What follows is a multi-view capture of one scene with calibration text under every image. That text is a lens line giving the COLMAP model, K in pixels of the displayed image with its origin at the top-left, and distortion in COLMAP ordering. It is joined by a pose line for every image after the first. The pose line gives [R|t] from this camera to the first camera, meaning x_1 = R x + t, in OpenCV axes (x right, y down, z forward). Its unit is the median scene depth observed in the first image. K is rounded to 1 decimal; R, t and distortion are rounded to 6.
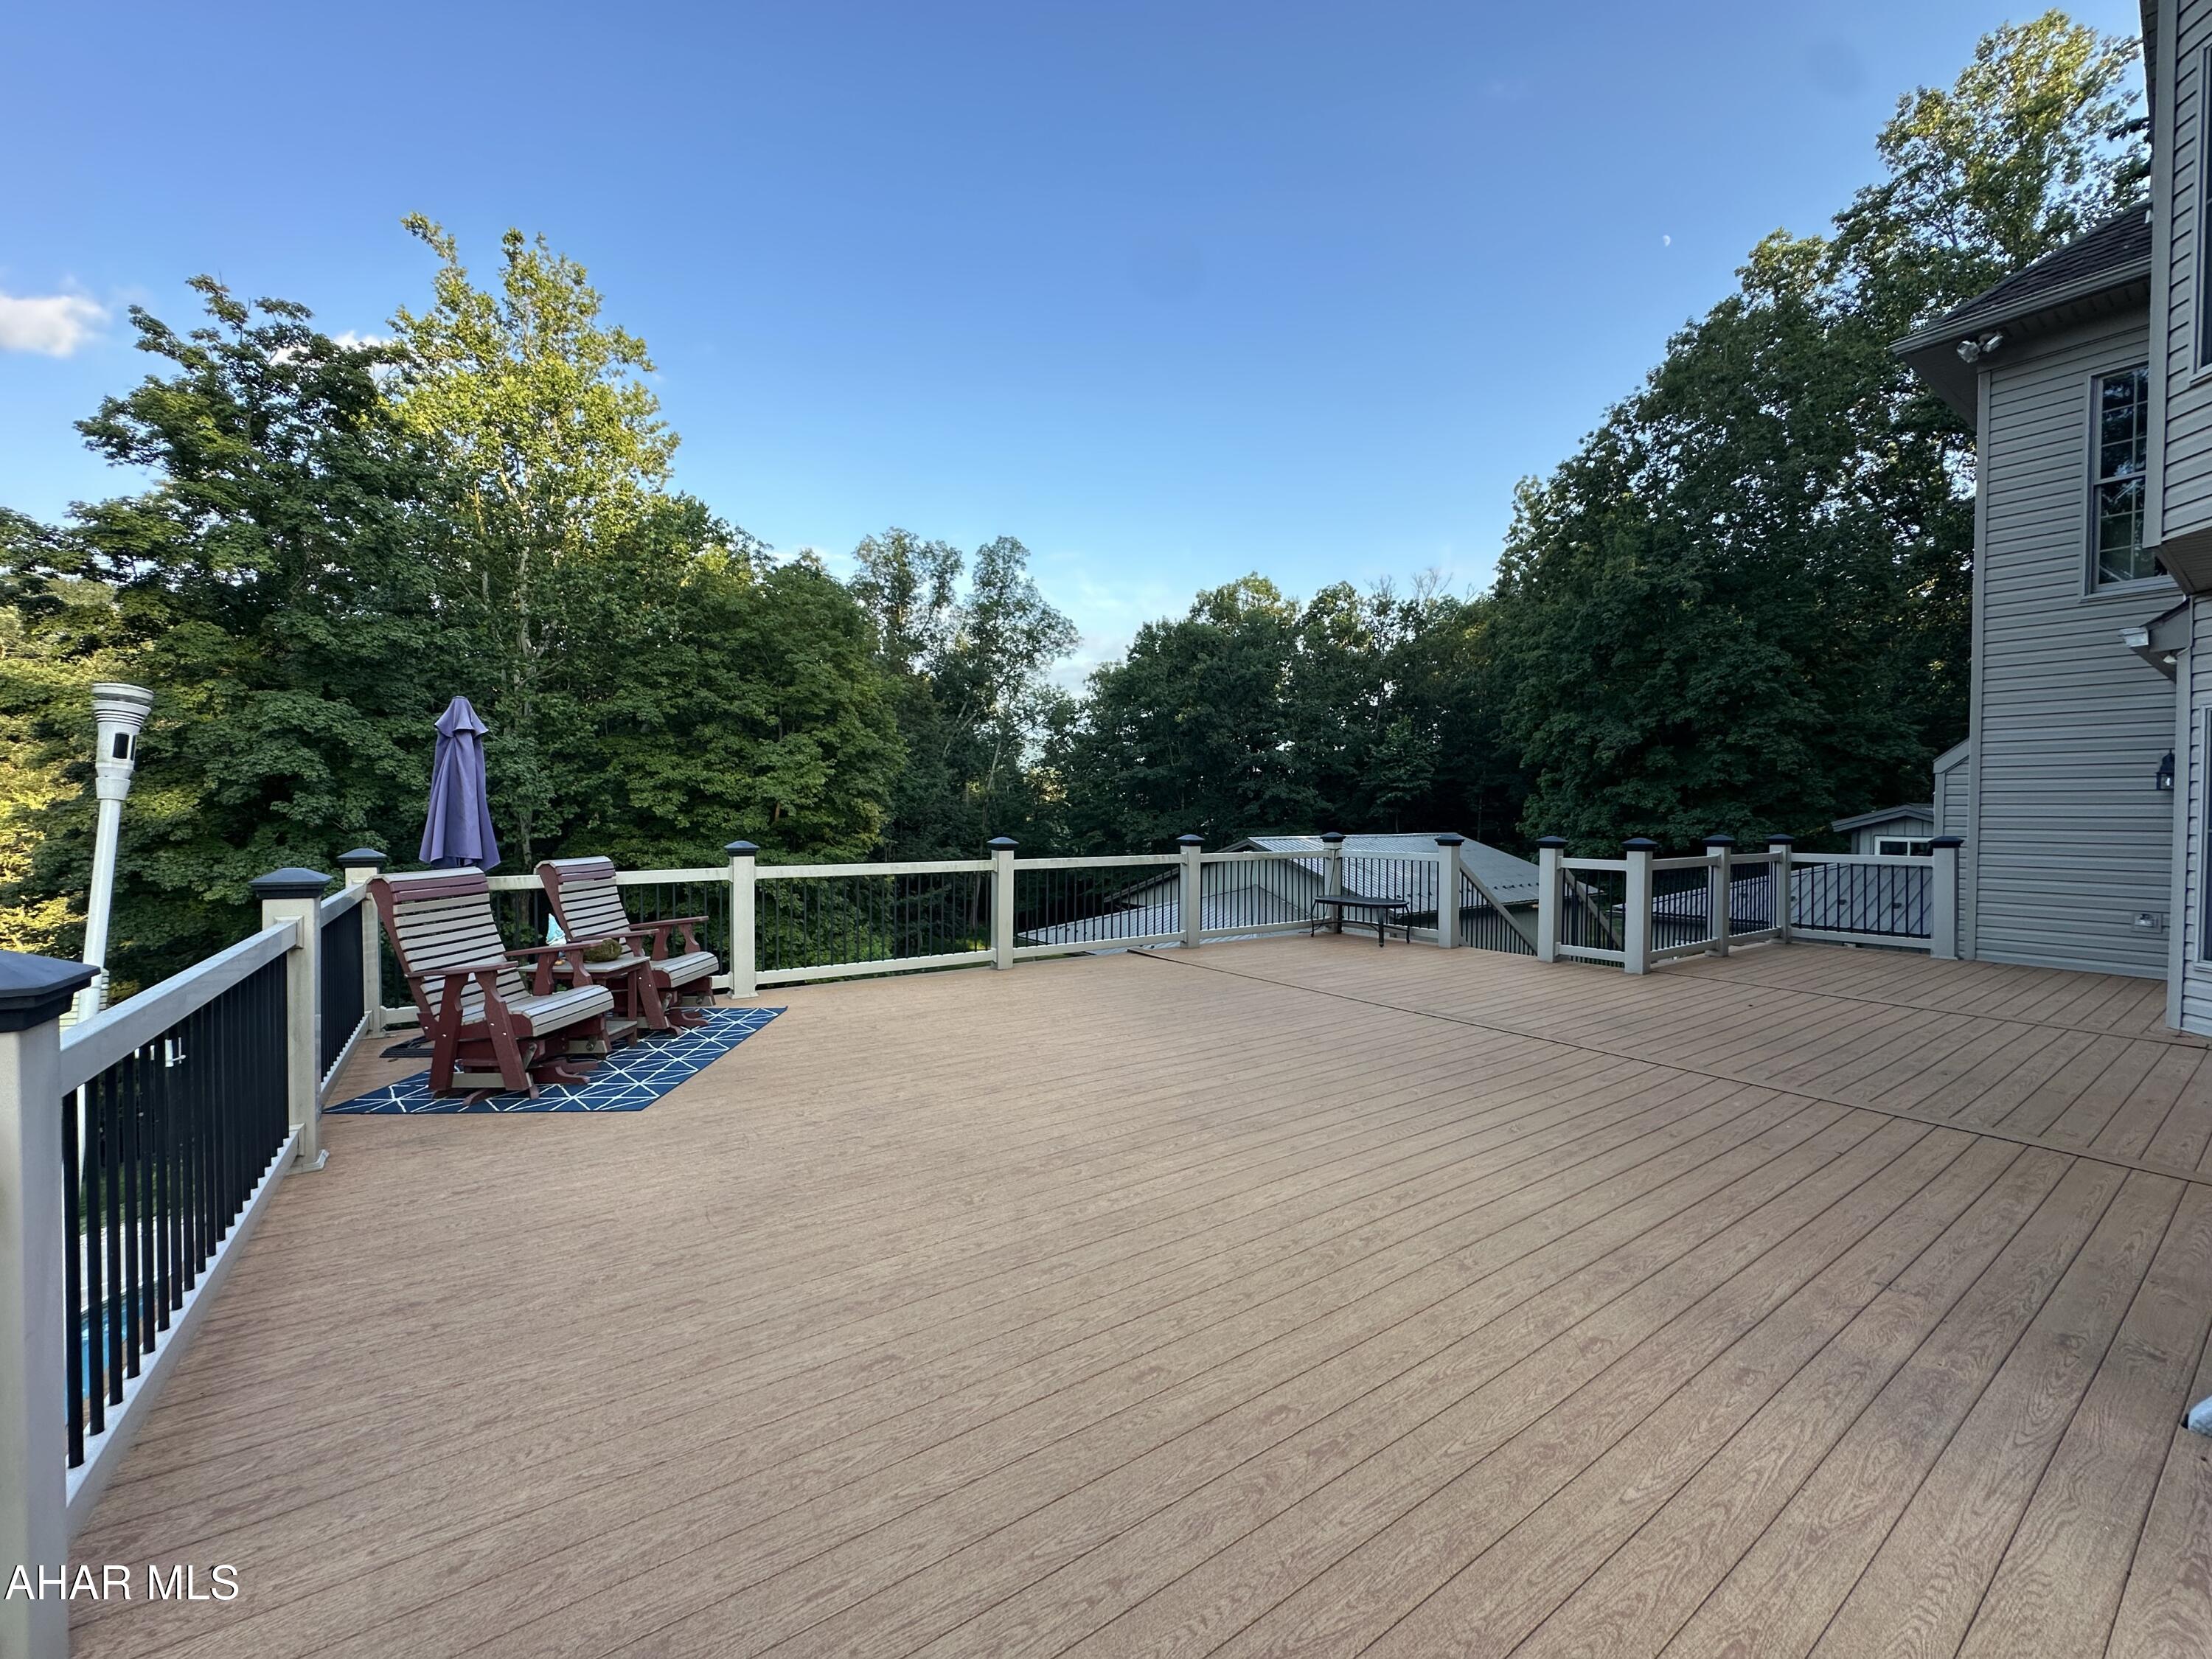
lens RADIAL K [[878.9, 0, 1116.4], [0, 878.9, 836.7], [0, 0, 1]] dist [-0.003254, 0.000508]
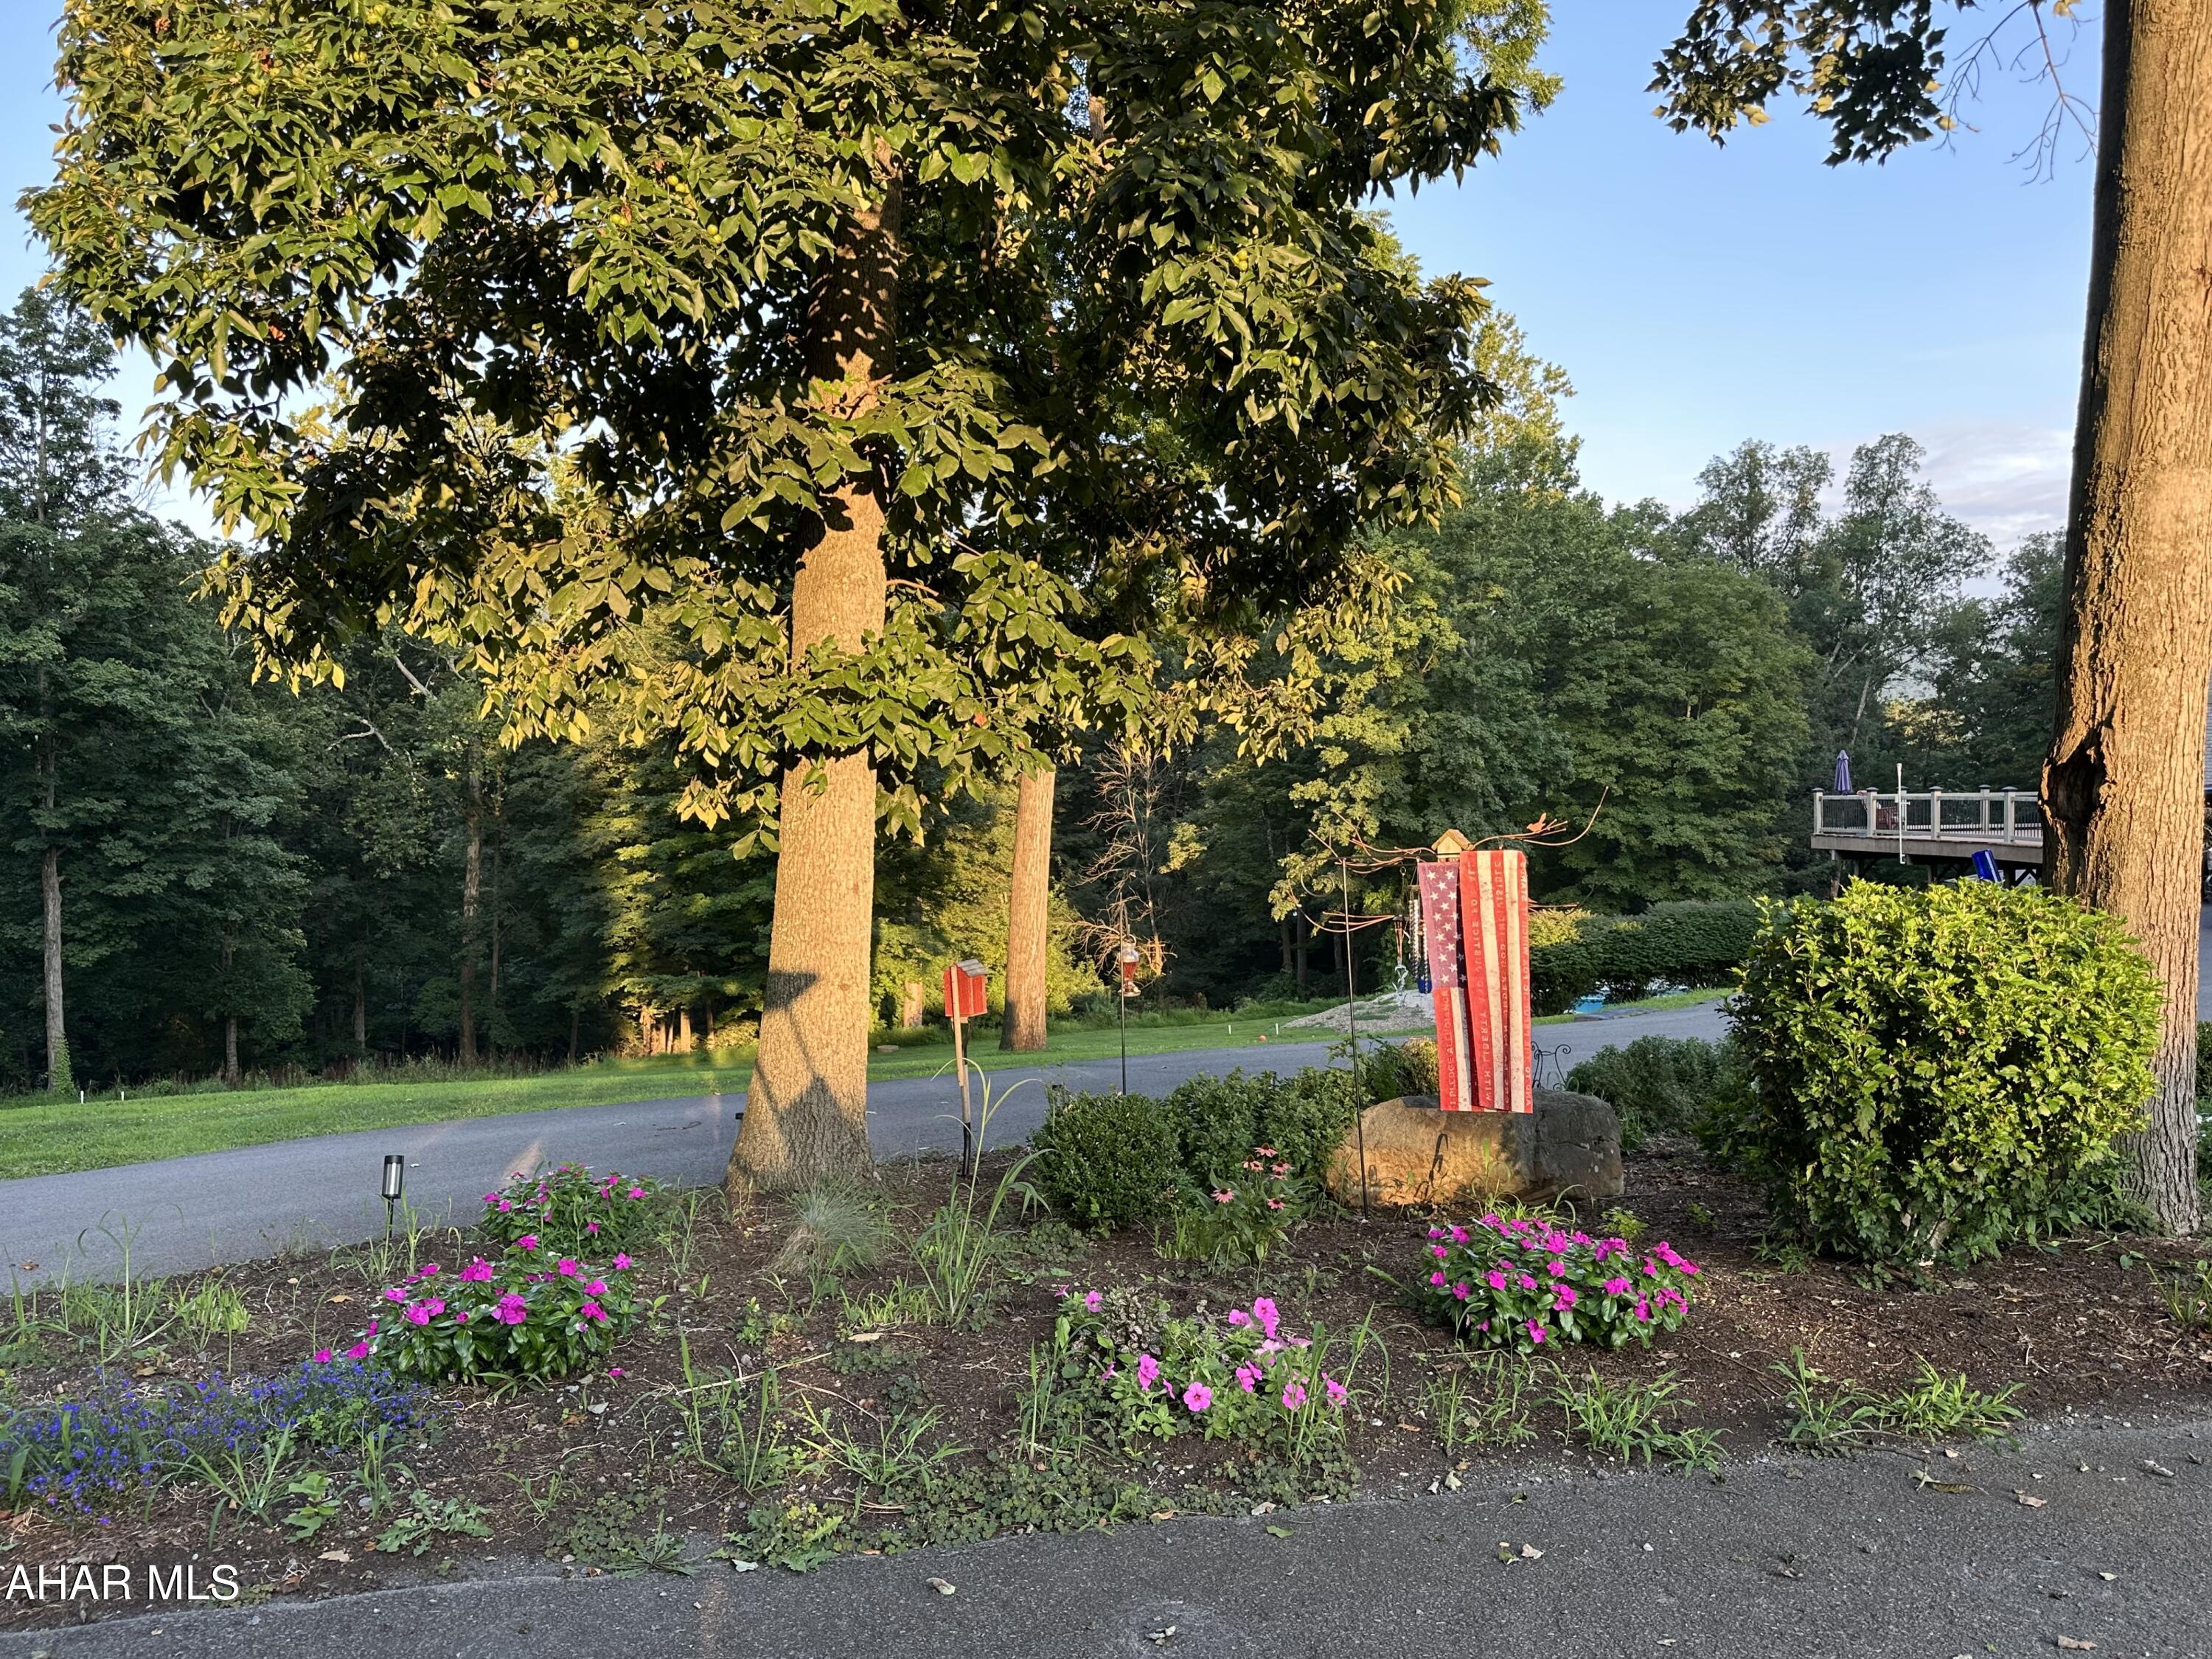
lens RADIAL K [[1623.3, 0, 1116.6], [0, 1623.3, 827.7], [0, 0, 1]] dist [0.071135, -0.090274]
pose [[0.864356, -0.007380, -0.502827, 0.031856], [0.008344, 0.999965, -0.000333, 0.031273], [0.502812, -0.003908, 0.864387, -1.360222]]
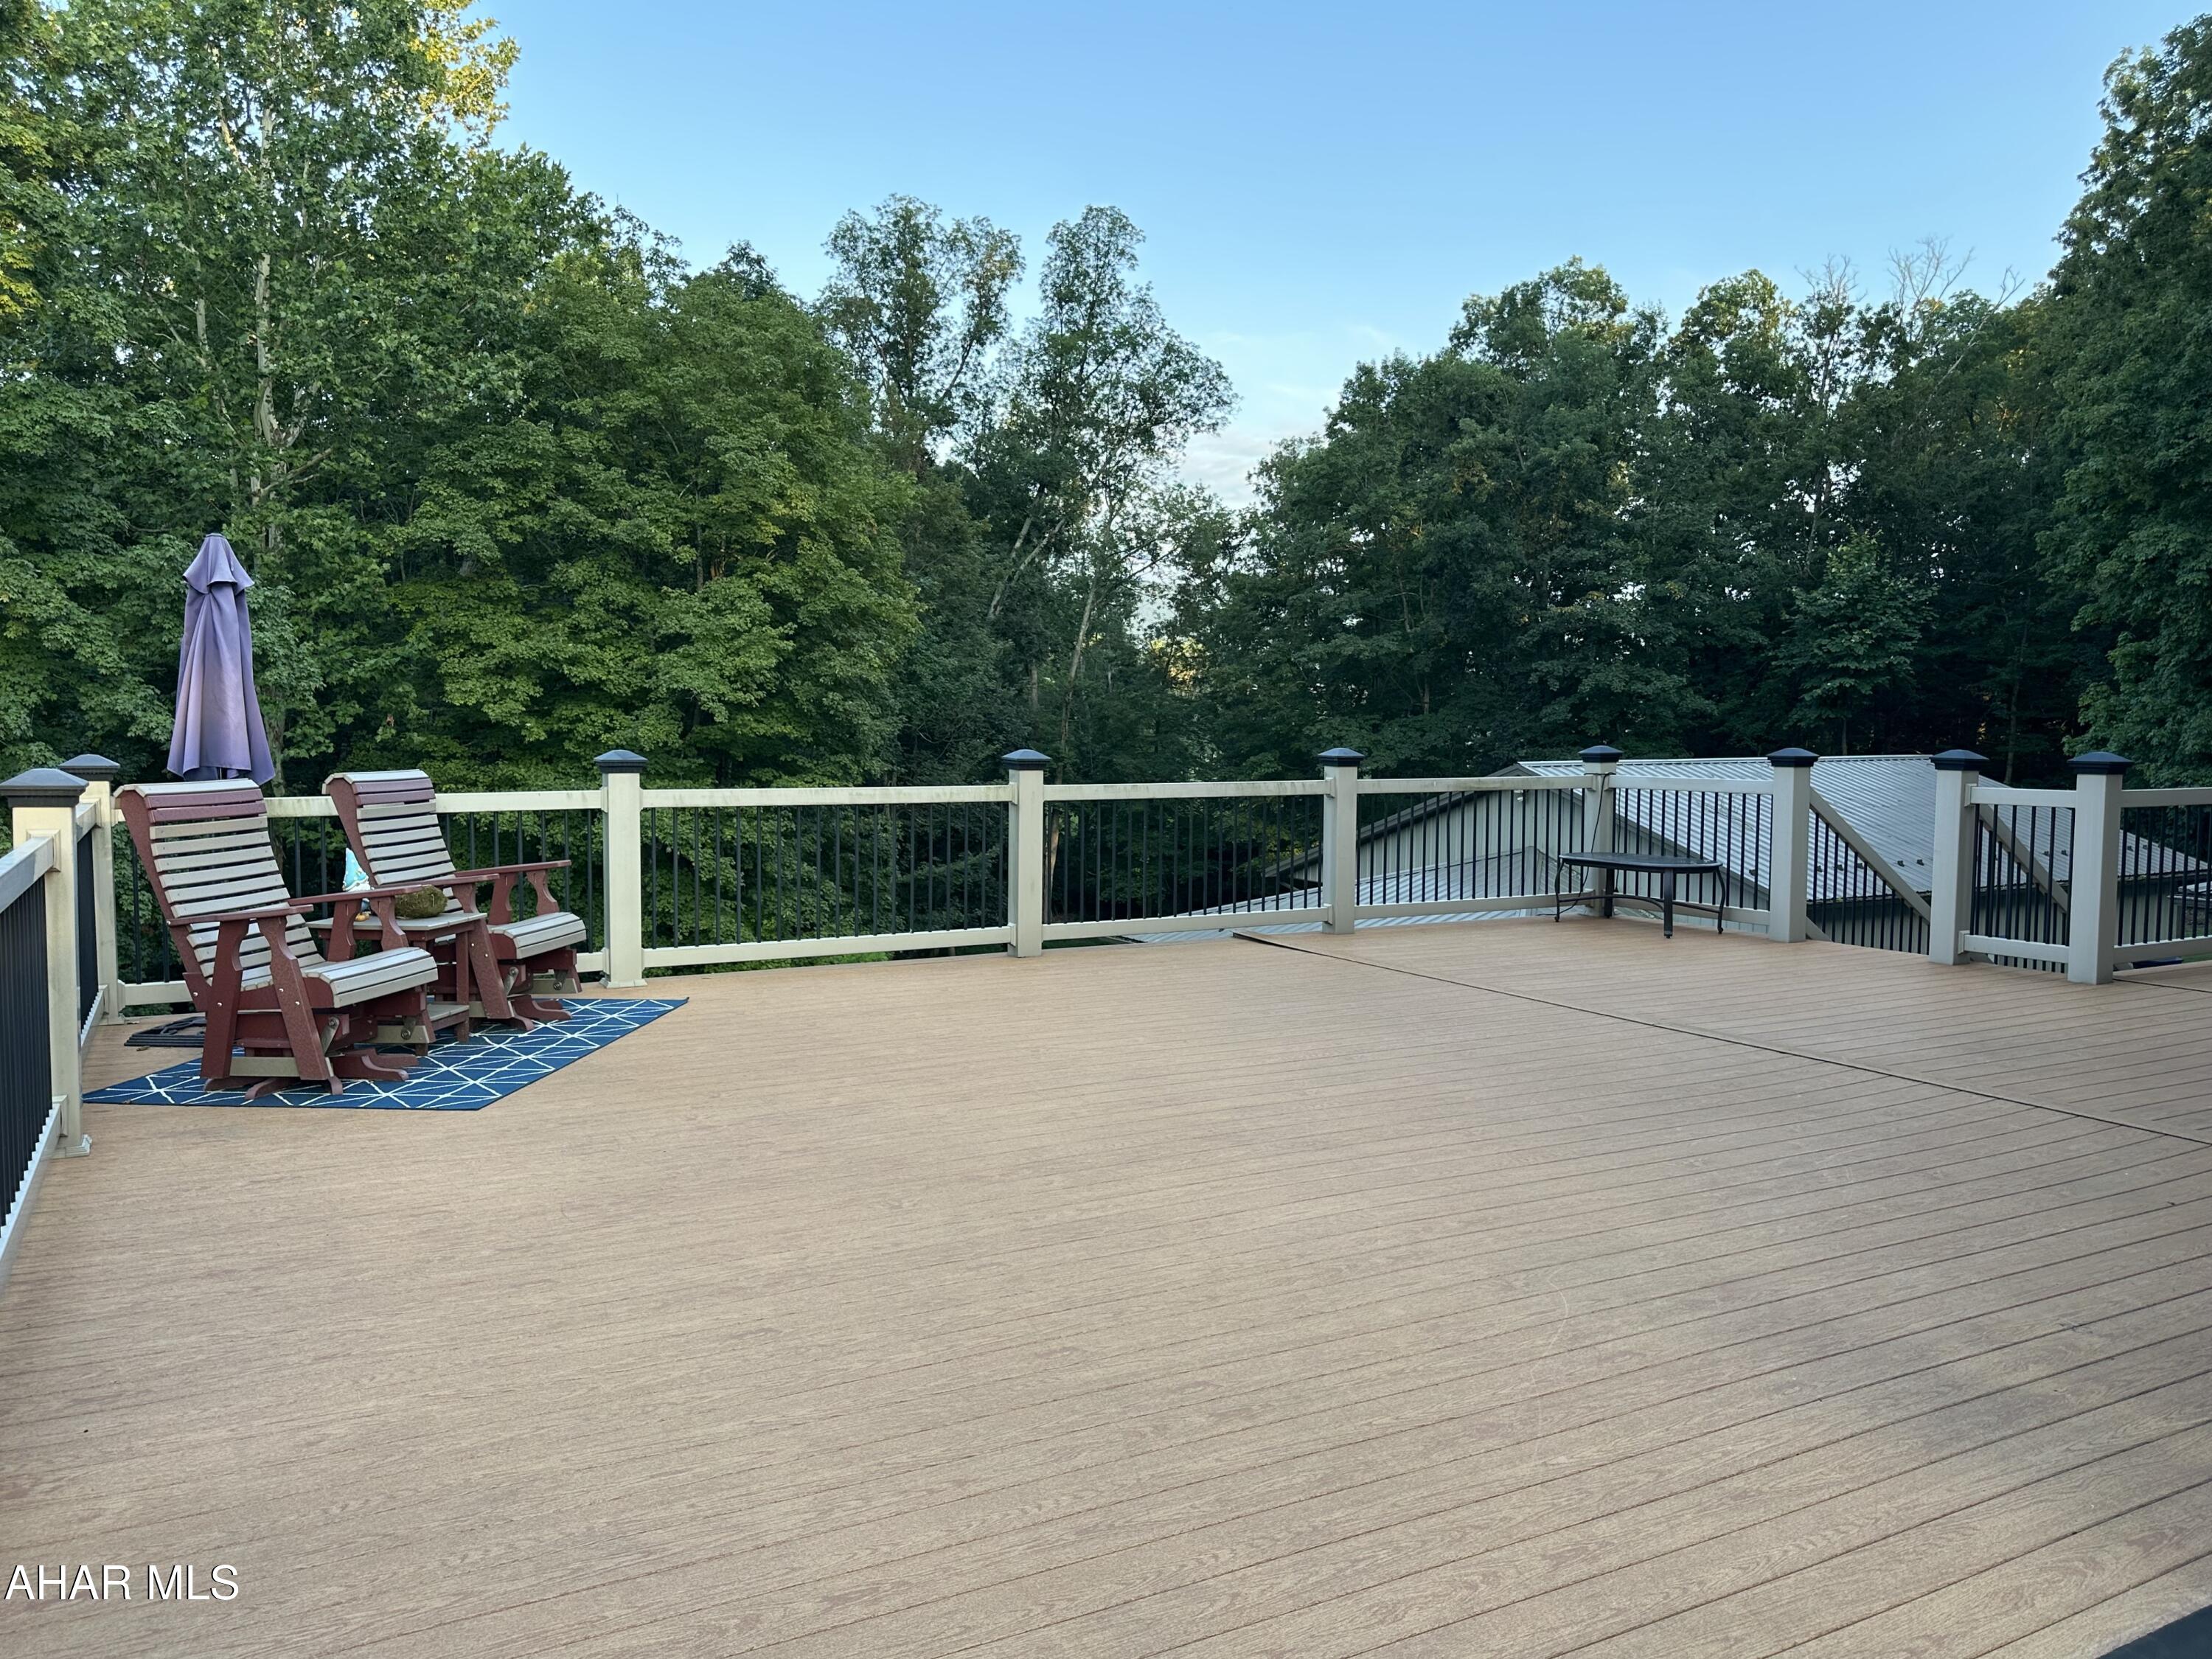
lens RADIAL K [[1623.3, 0, 1159.8], [0, 1623.3, 846.3], [0, 0, 1]] dist [0.071135, -0.090274]
pose [[0.995374, 0.008721, -0.095683, 0.021915], [-0.003935, 0.998737, 0.050098, 0.003216], [0.095999, -0.049490, 0.994150, -0.042388]]
